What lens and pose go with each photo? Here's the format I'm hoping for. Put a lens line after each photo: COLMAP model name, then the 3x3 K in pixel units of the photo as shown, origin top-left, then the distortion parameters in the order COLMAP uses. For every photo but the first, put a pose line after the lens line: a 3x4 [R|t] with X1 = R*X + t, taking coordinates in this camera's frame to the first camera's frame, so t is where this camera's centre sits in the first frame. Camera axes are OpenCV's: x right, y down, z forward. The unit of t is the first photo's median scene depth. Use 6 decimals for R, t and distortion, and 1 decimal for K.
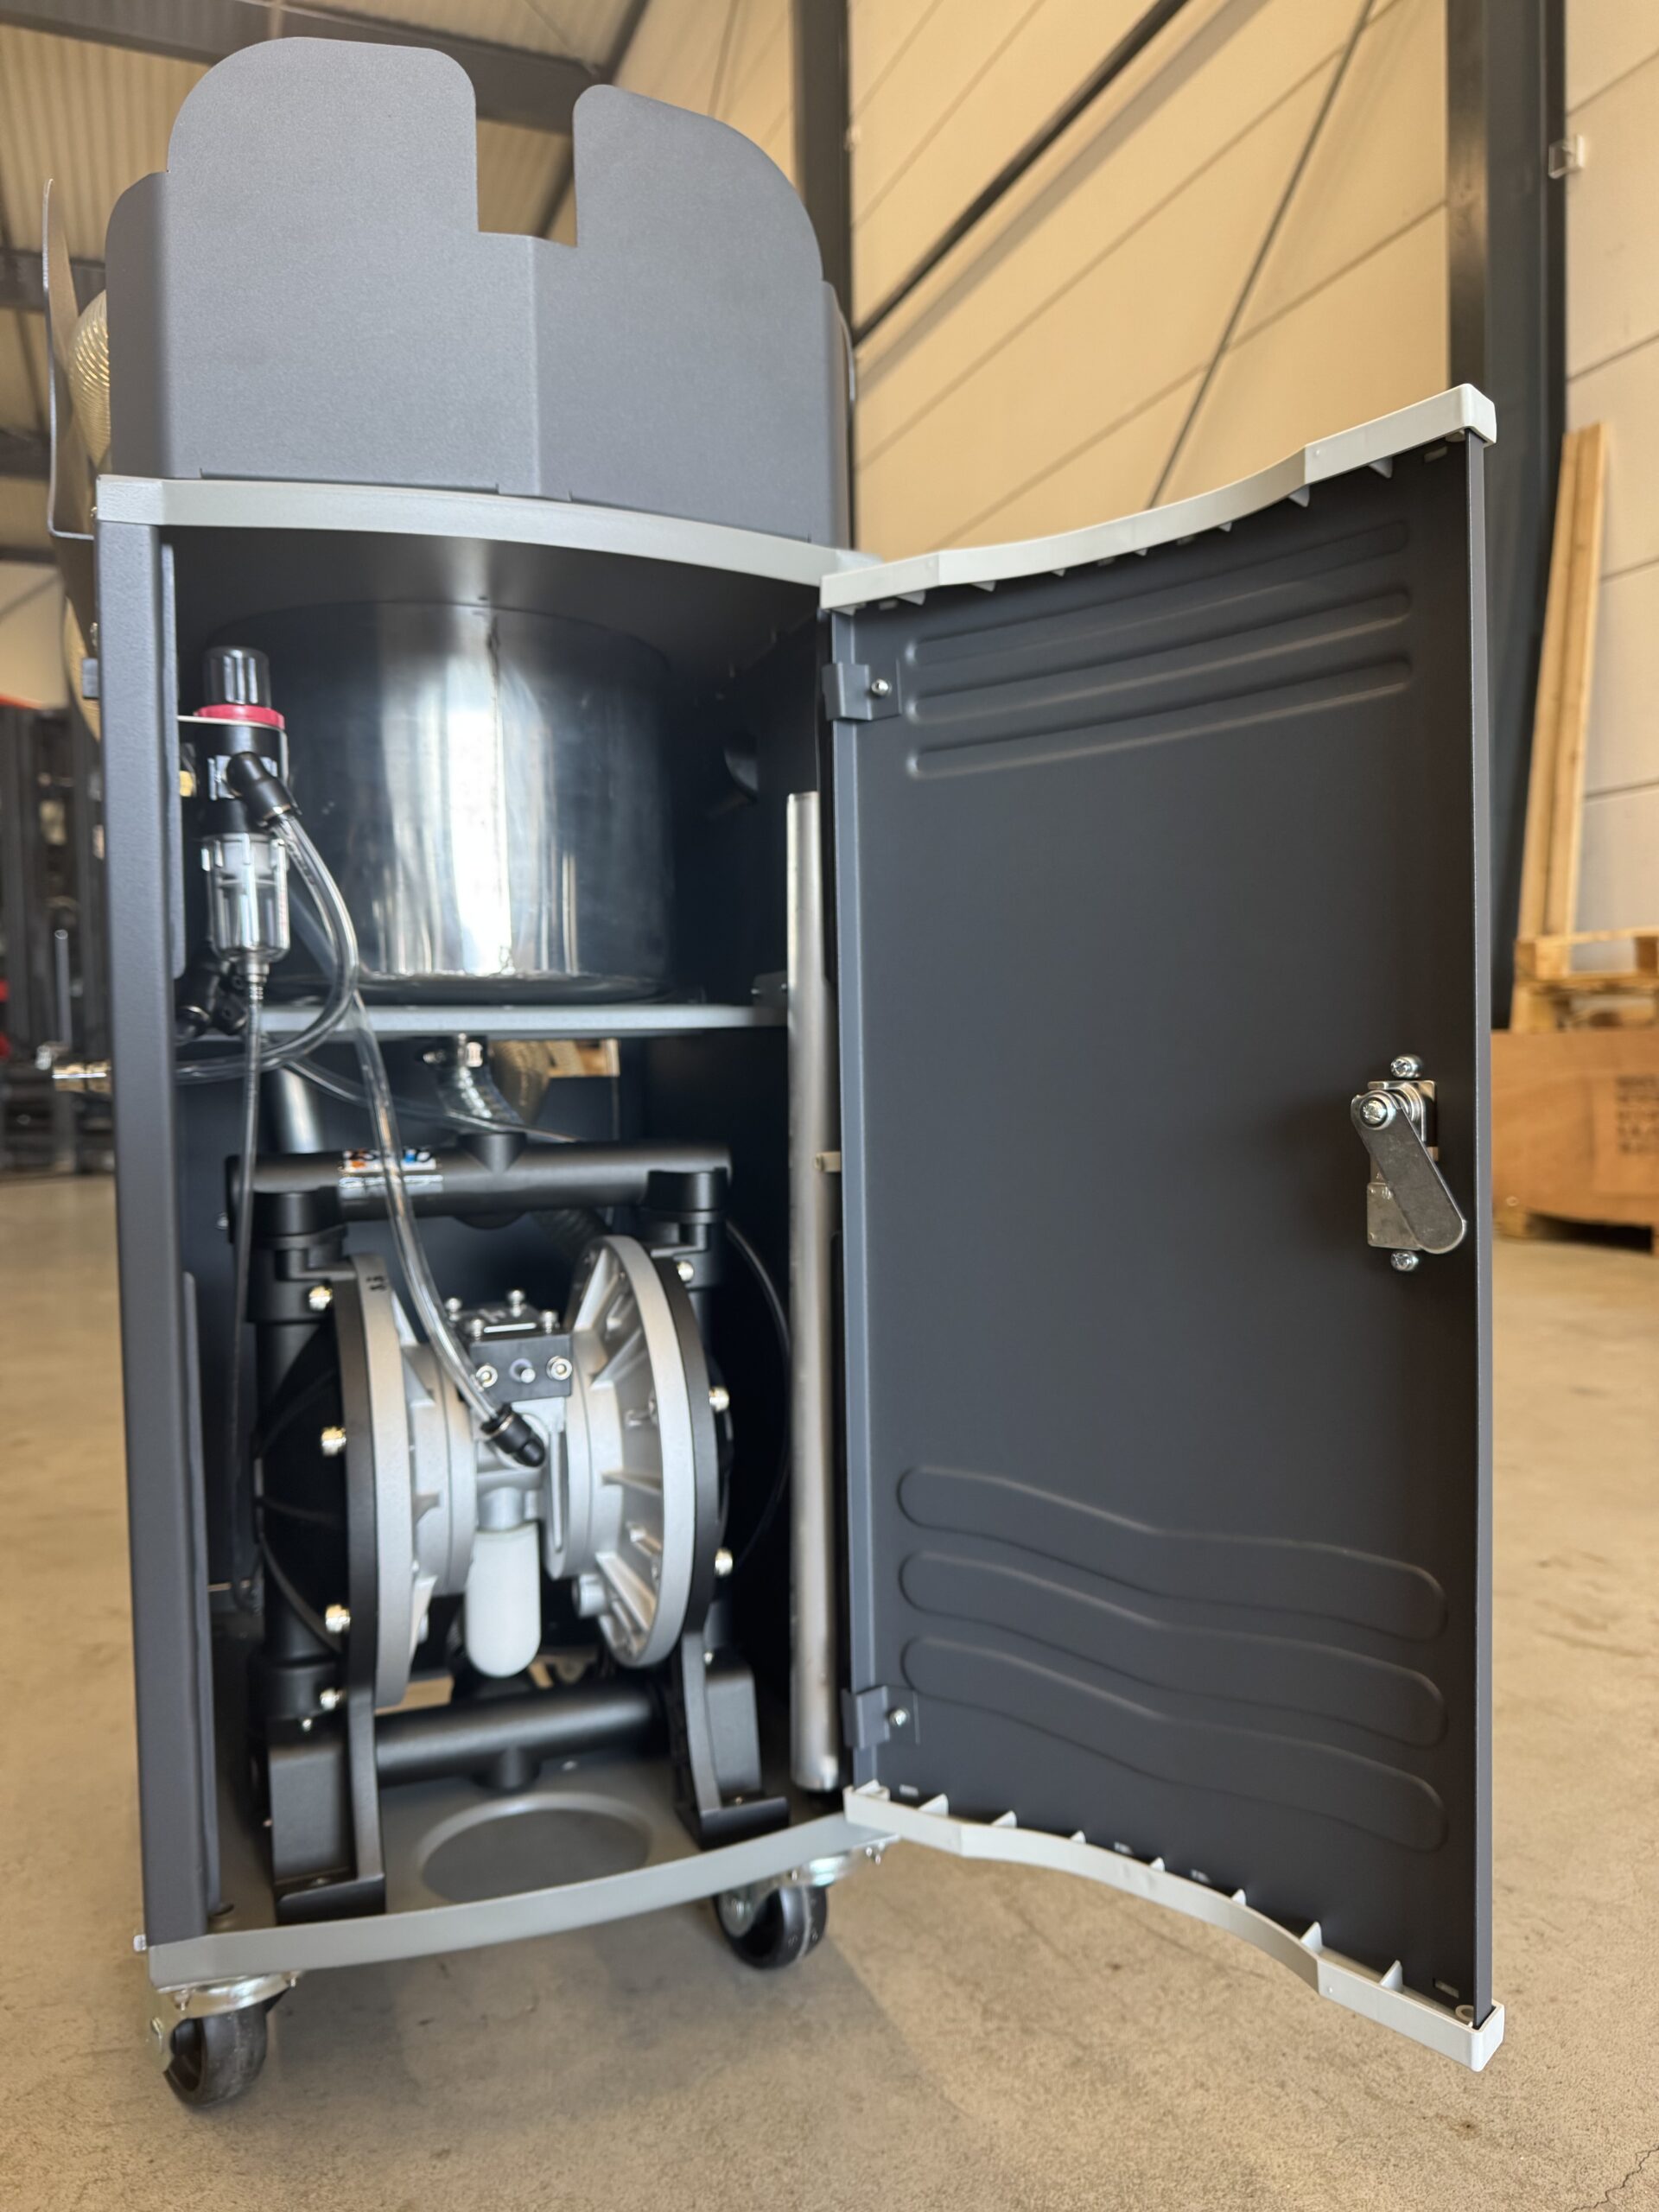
lens RADIAL K [[1572.3, 0, 822.7], [0, 1572.3, 1100.0], [0, 0, 1]] dist [-0.006004, -0.008827]
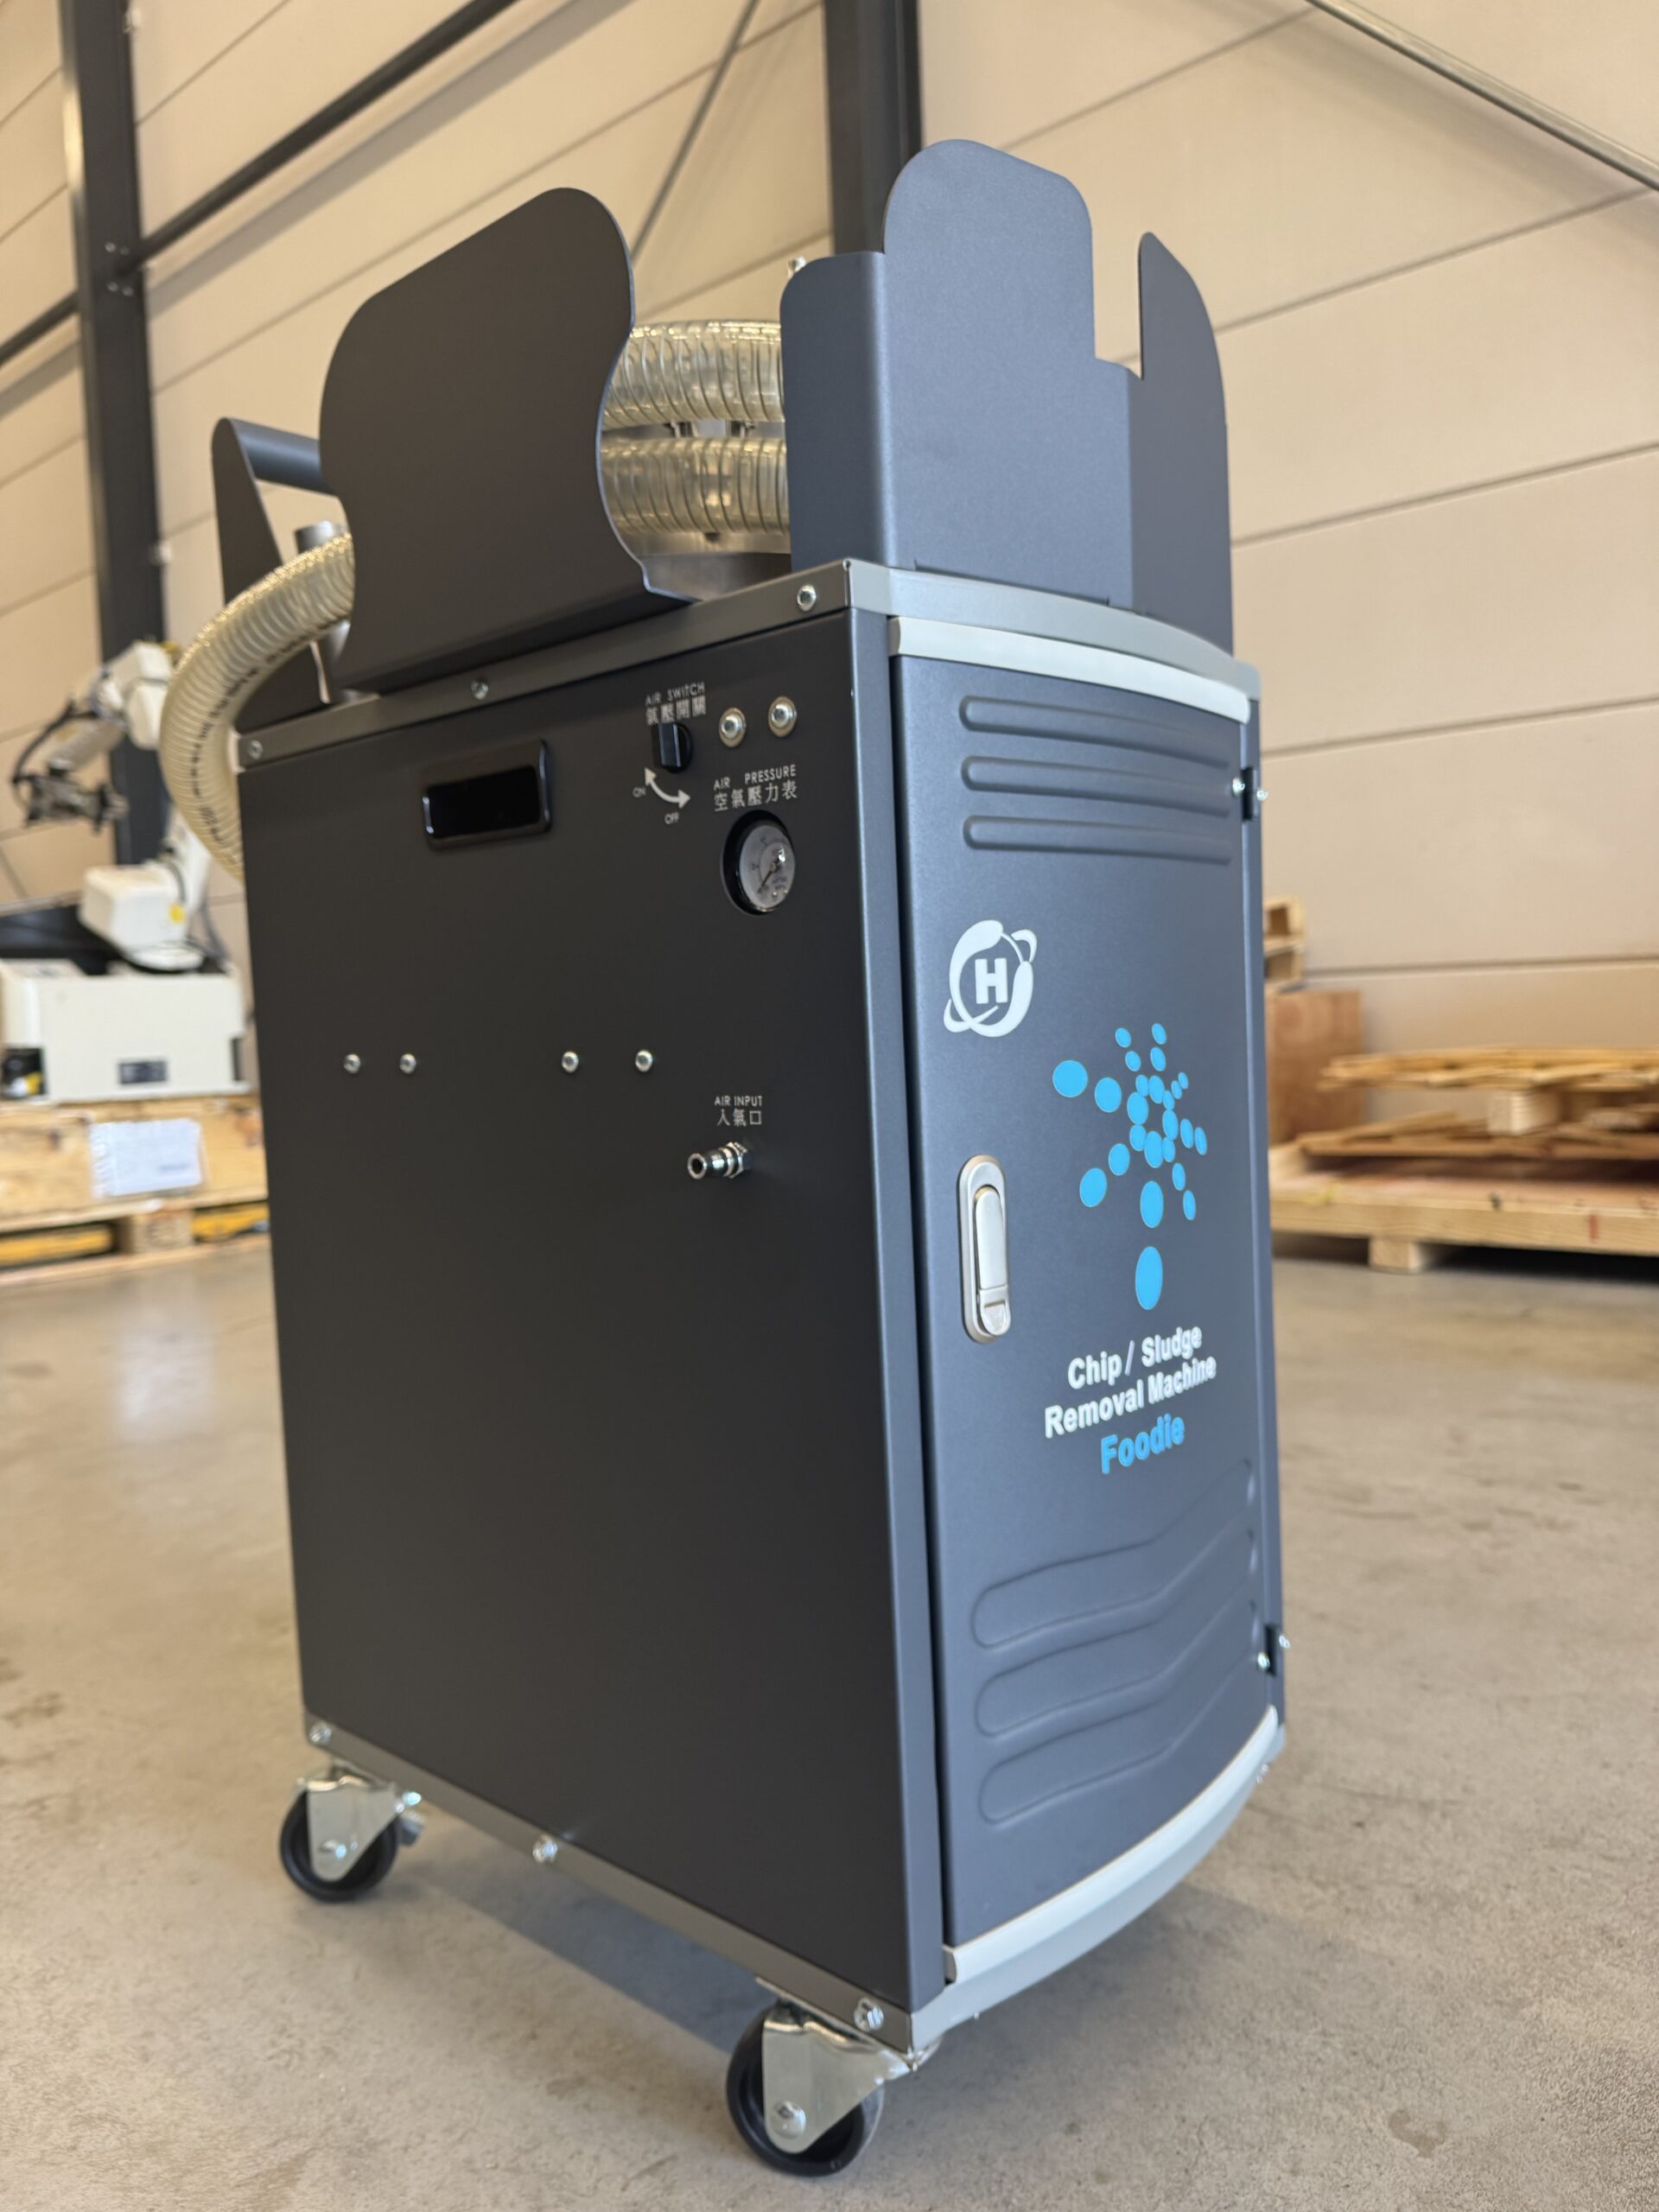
lens RADIAL K [[1572.3, 0, 846.3], [0, 1572.3, 1134.5], [0, 0, 1]] dist [-0.006004, -0.008827]
pose [[0.894500, -0.054622, 0.443719, -0.688093], [0.037752, 0.998192, 0.046773, -0.054054], [-0.445471, -0.025087, 0.894945, 0.103075]]
